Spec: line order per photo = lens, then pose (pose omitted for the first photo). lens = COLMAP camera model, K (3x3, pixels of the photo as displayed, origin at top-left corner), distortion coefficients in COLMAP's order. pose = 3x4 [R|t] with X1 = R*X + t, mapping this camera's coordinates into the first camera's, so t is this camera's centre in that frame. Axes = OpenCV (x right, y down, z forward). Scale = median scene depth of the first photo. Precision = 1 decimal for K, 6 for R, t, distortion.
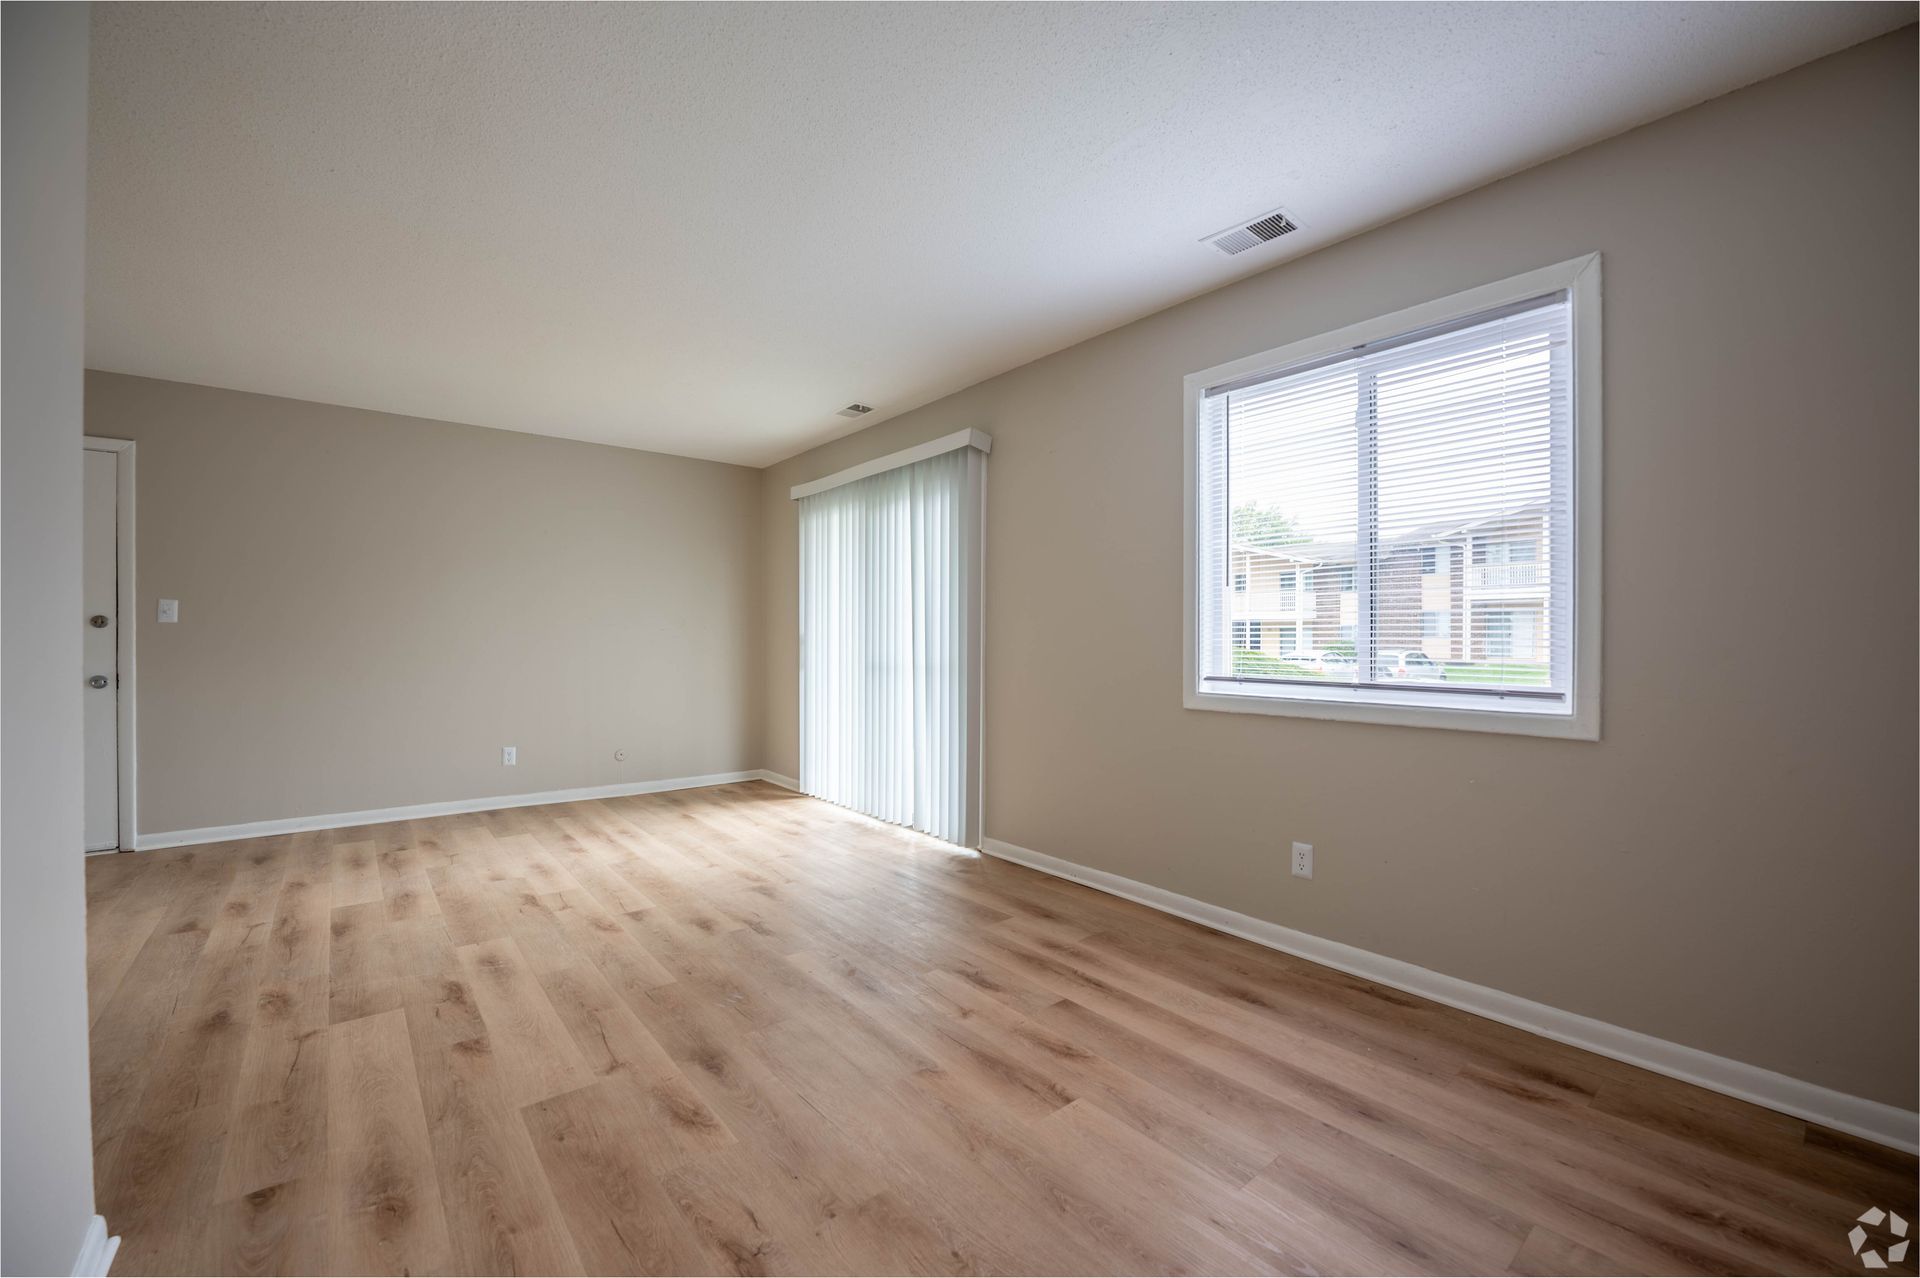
lens RADIAL K [[766.8, 0, 960.0], [0, 766.8, 639.0], [0, 0, 1]] dist [-0.023135, 0.000240]
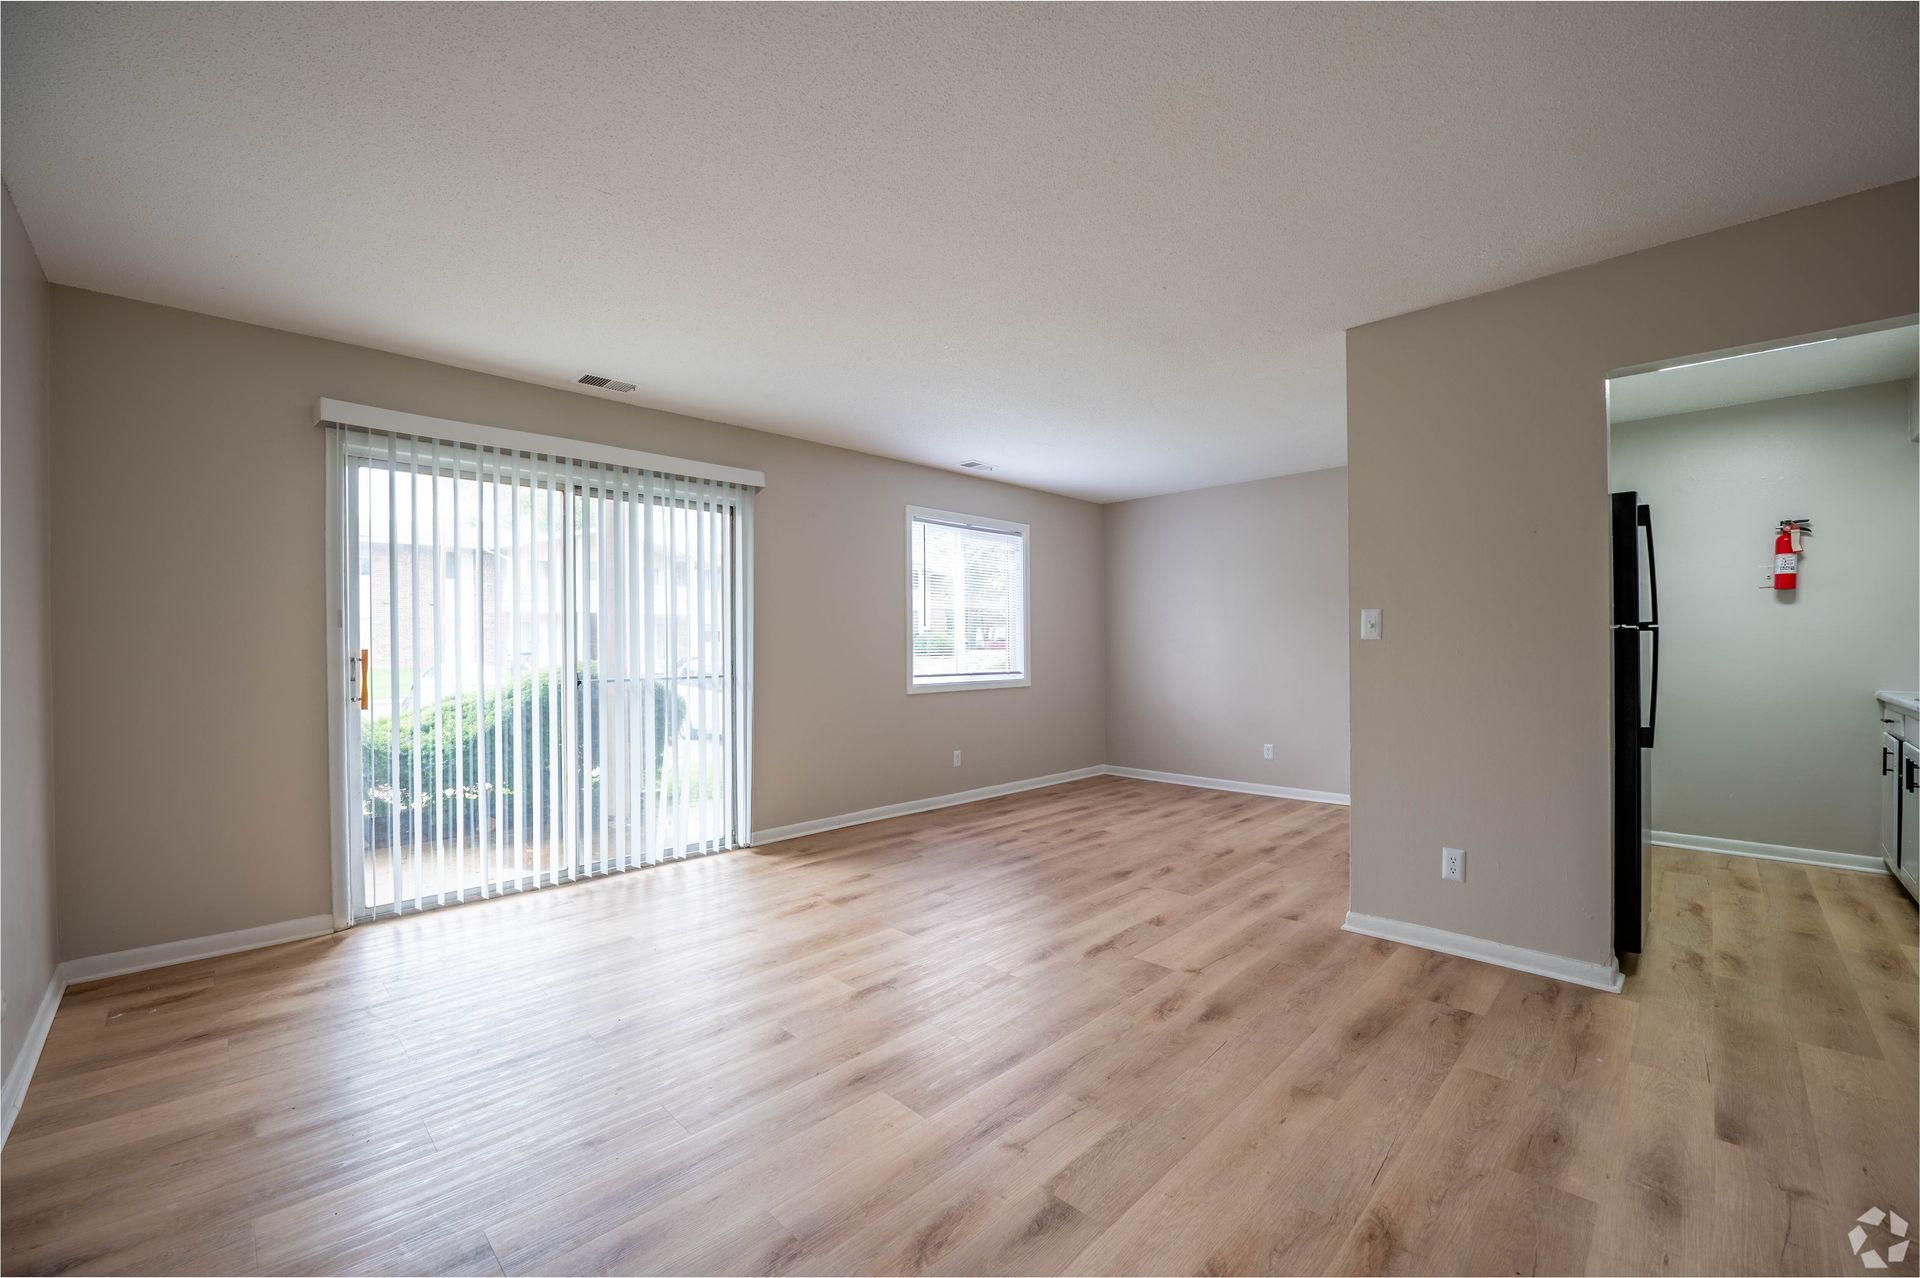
lens RADIAL K [[766.8, 0, 960.0], [0, 766.8, 639.0], [0, 0, 1]] dist [-0.023135, 0.000240]
pose [[-0.090109, 0.002872, 0.995928, -1.921826], [0.003055, 0.999992, -0.002608, -0.042025], [-0.995927, 0.002807, -0.090117, 1.353967]]
